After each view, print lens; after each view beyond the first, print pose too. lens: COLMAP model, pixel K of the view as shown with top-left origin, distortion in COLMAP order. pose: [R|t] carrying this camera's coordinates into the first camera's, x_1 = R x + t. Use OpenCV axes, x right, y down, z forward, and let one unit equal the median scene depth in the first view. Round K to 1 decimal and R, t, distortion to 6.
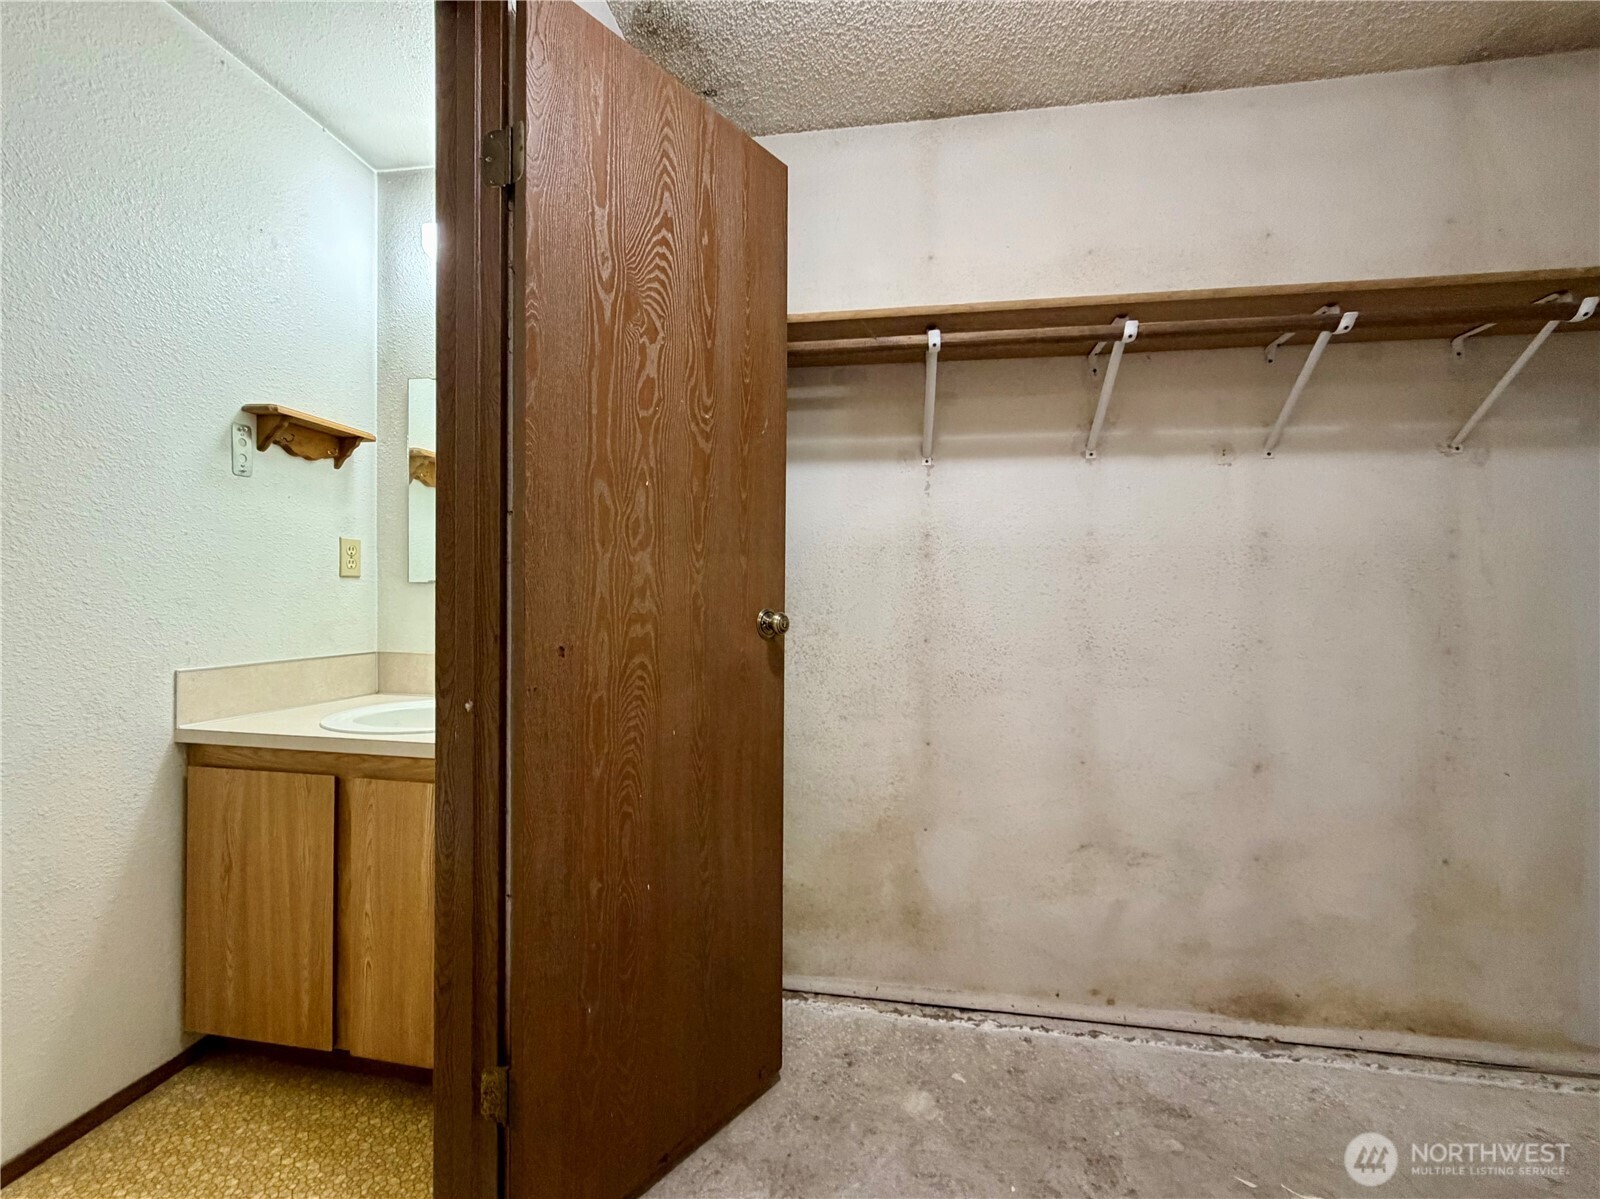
lens RADIAL K [[653.5, 0, 799.9], [0, 653.5, 602.5], [0, 0, 1]] dist [-0.000605, 0.000793]
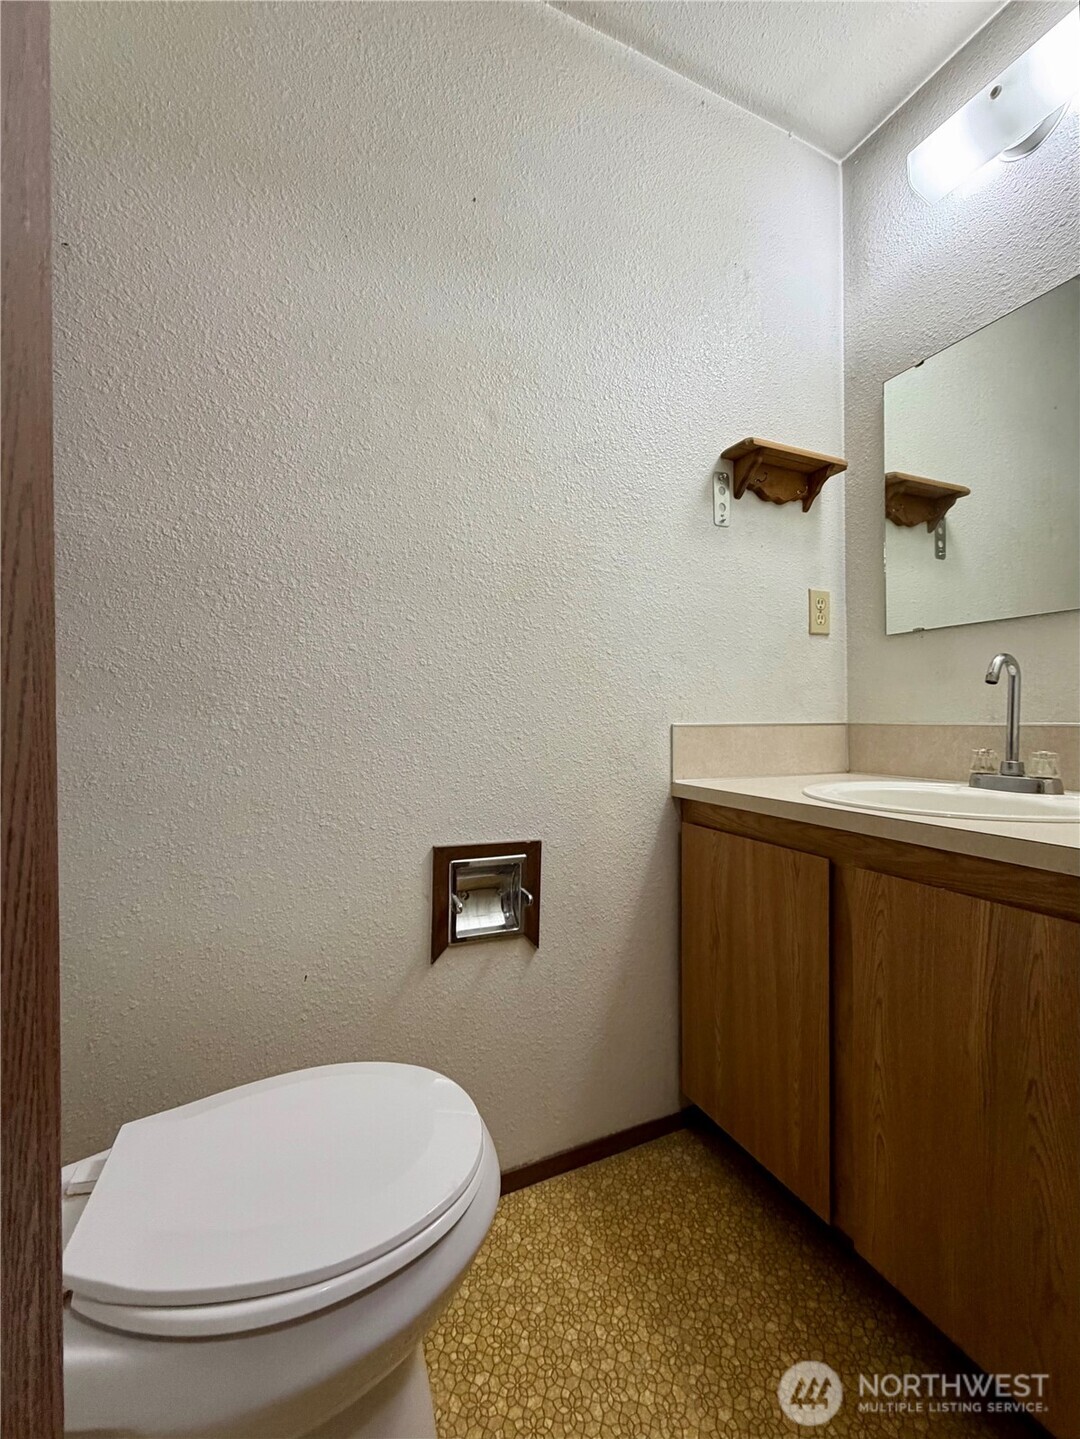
lens RADIAL K [[587.8, 0, 539.2], [0, 587.8, 722.0], [0, 0, 1]] dist [-0.000605, 0.000793]
pose [[0.555566, -0.009627, -0.831417, -0.325320], [0.005421, 0.999954, -0.007956, 0.108023], [0.831455, -0.000087, 0.555593, 0.337558]]
